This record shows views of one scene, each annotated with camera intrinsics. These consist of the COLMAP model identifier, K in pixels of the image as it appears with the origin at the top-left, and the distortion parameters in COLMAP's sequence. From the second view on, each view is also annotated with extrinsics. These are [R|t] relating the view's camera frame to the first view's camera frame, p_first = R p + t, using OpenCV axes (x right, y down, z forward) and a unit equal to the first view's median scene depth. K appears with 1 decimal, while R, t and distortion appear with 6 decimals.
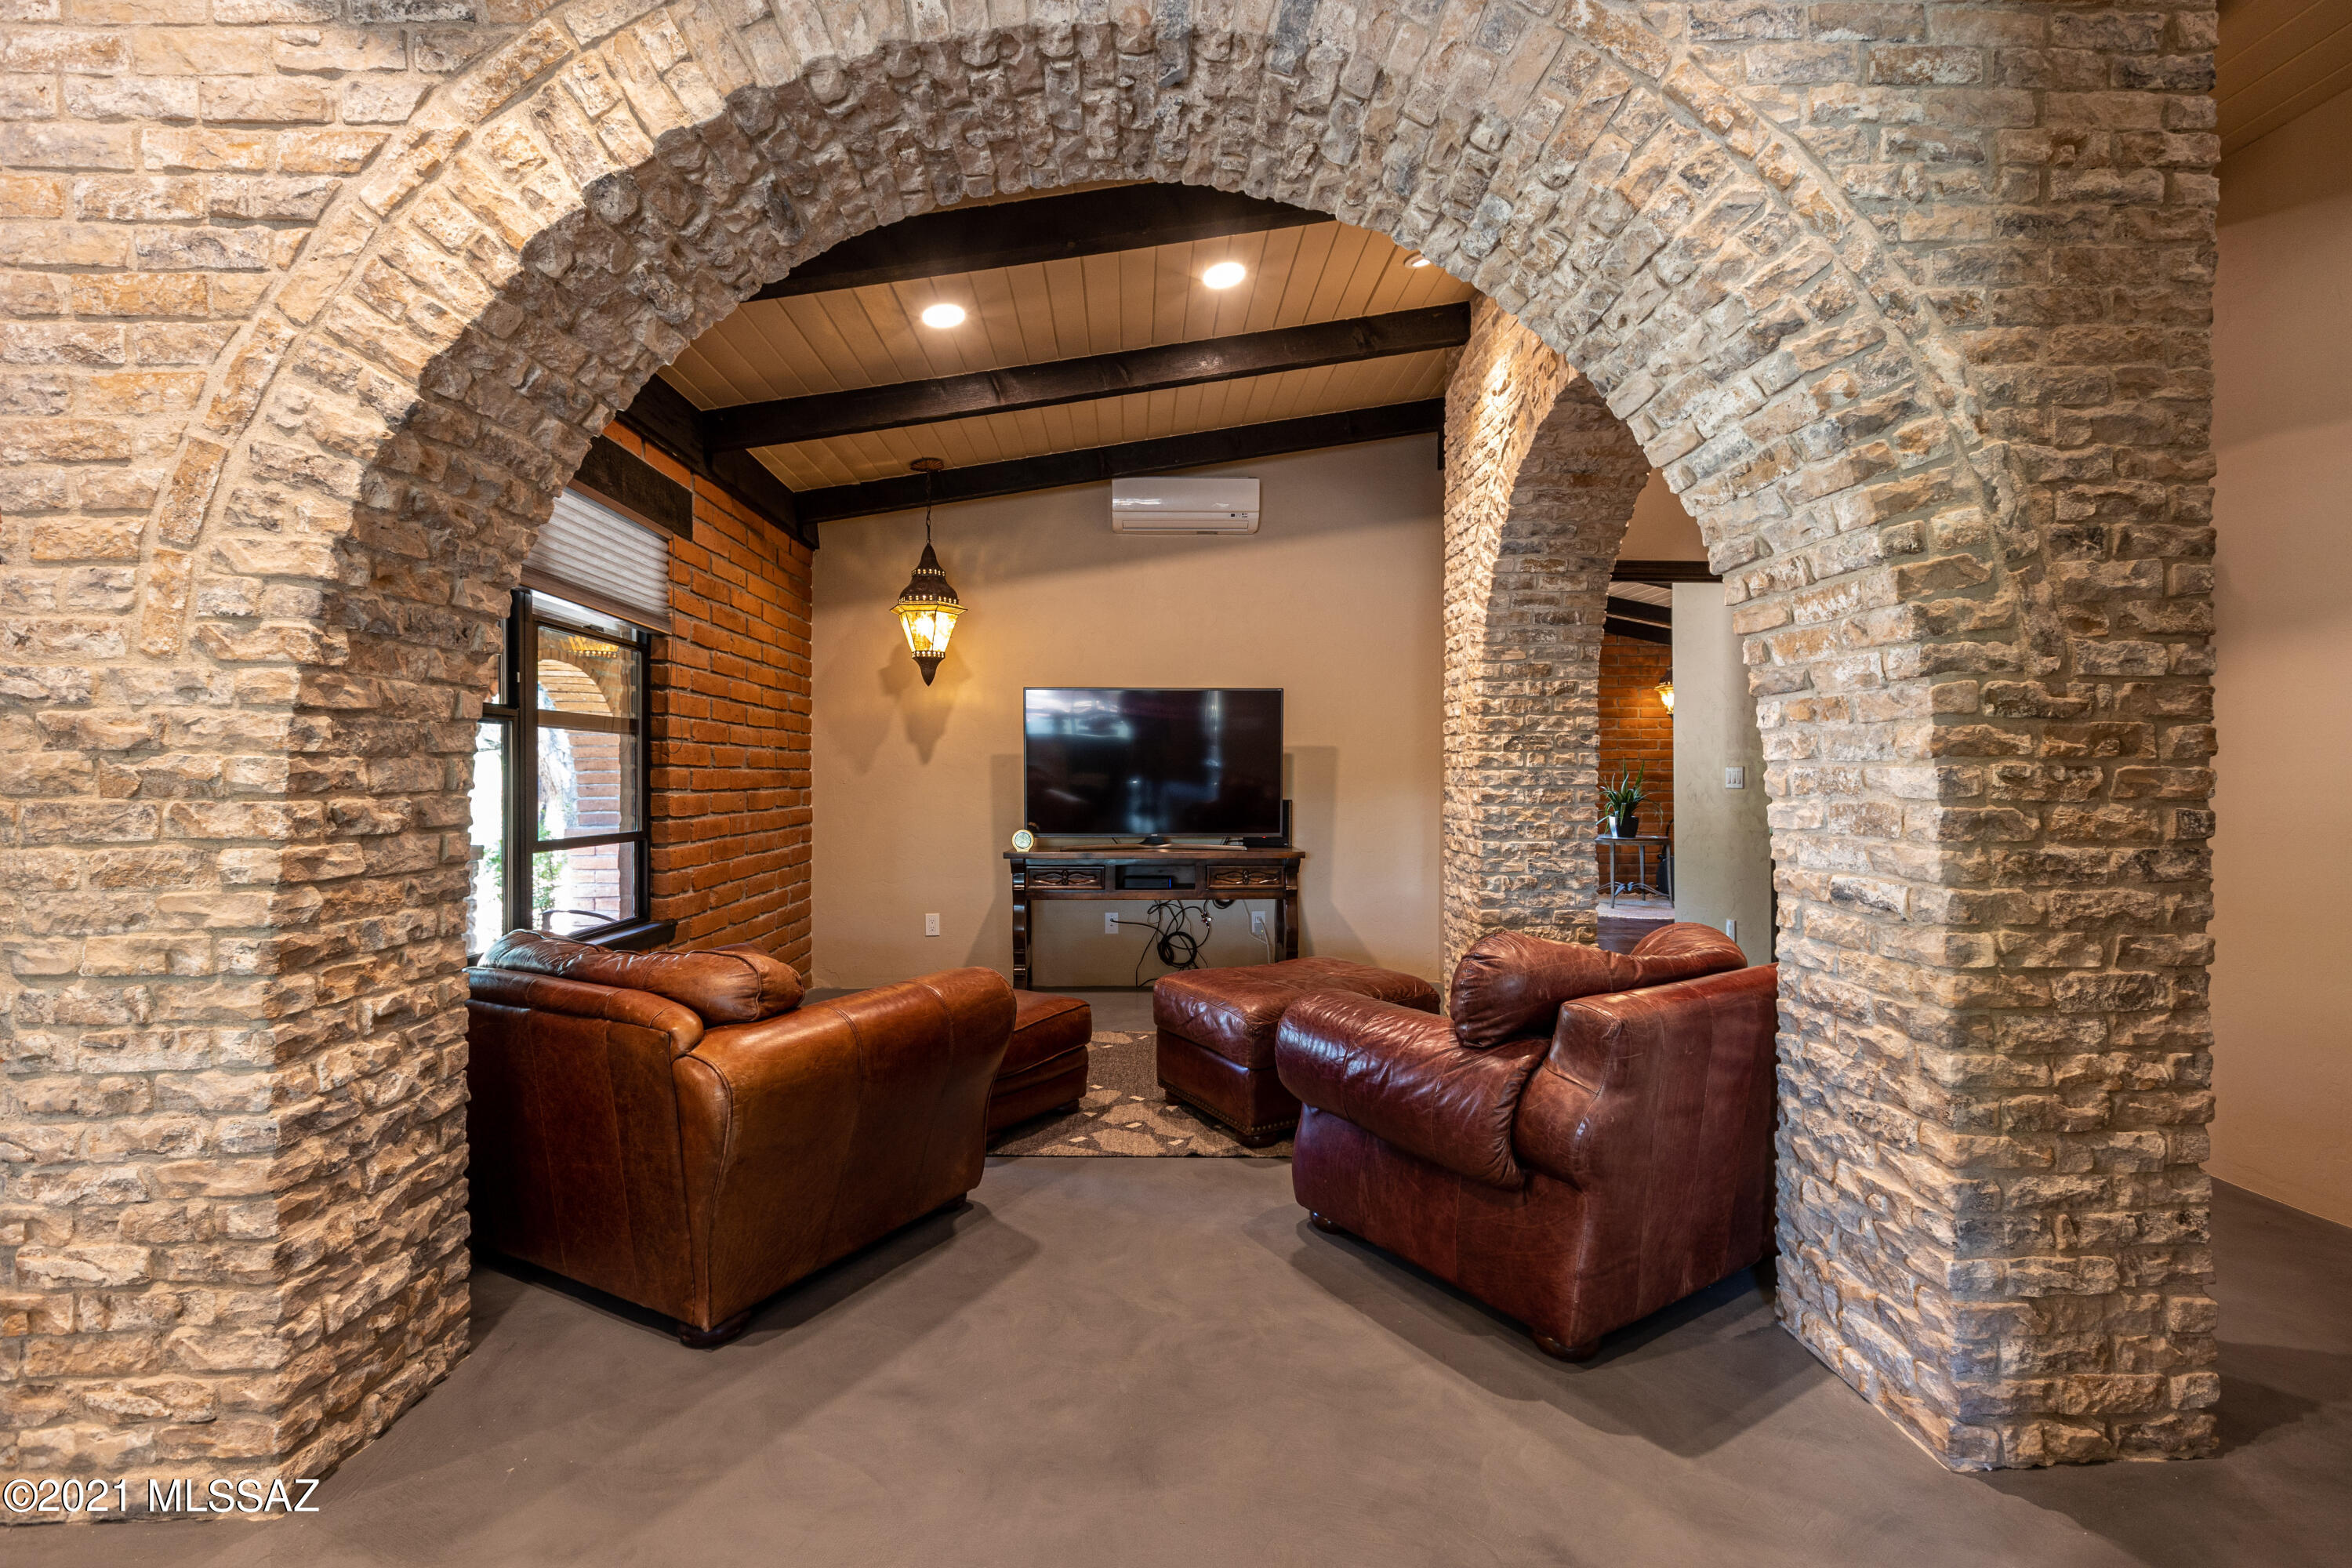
lens RADIAL K [[1049.8, 0, 1176.7], [0, 1049.8, 775.6], [0, 0, 1]] dist [0.001980, -0.001406]
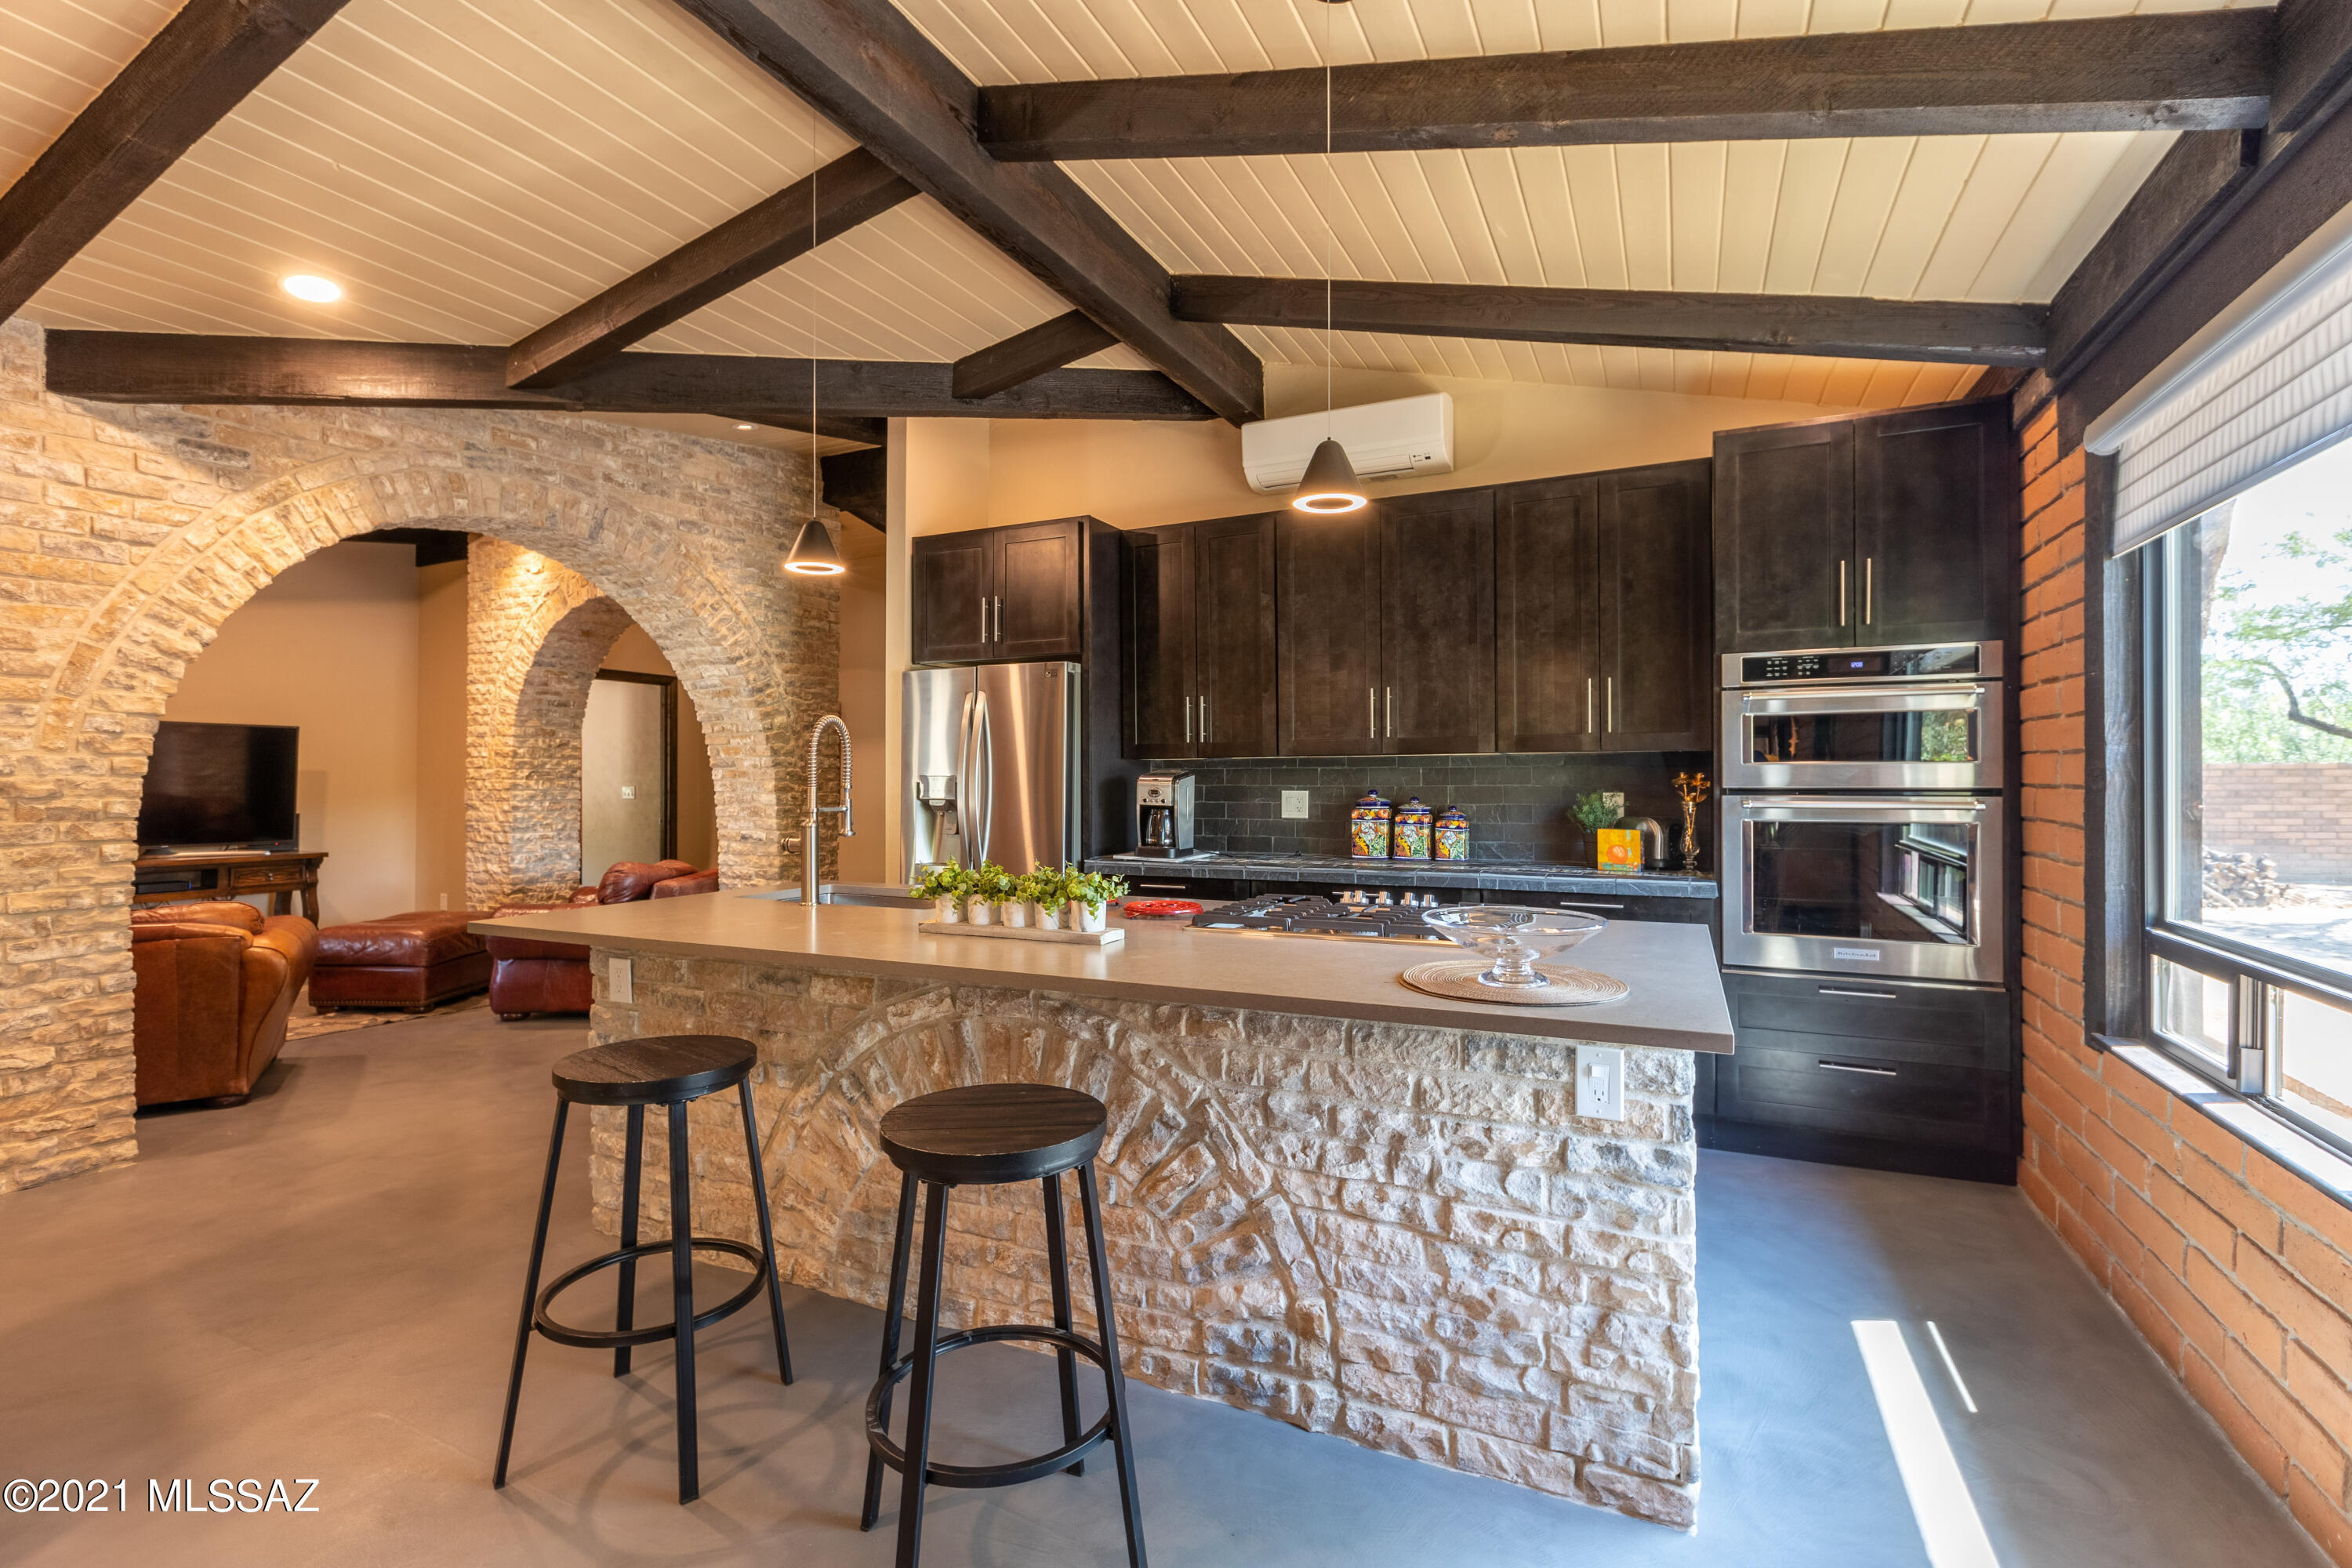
lens RADIAL K [[1049.8, 0, 1178.9], [0, 1049.8, 778.4], [0, 0, 1]] dist [0.001980, -0.001406]
pose [[0.473095, 0.002350, 0.881008, -1.701051], [-0.000632, 0.999997, -0.002328, -0.055838], [-0.881011, 0.000544, 0.473095, -1.802124]]
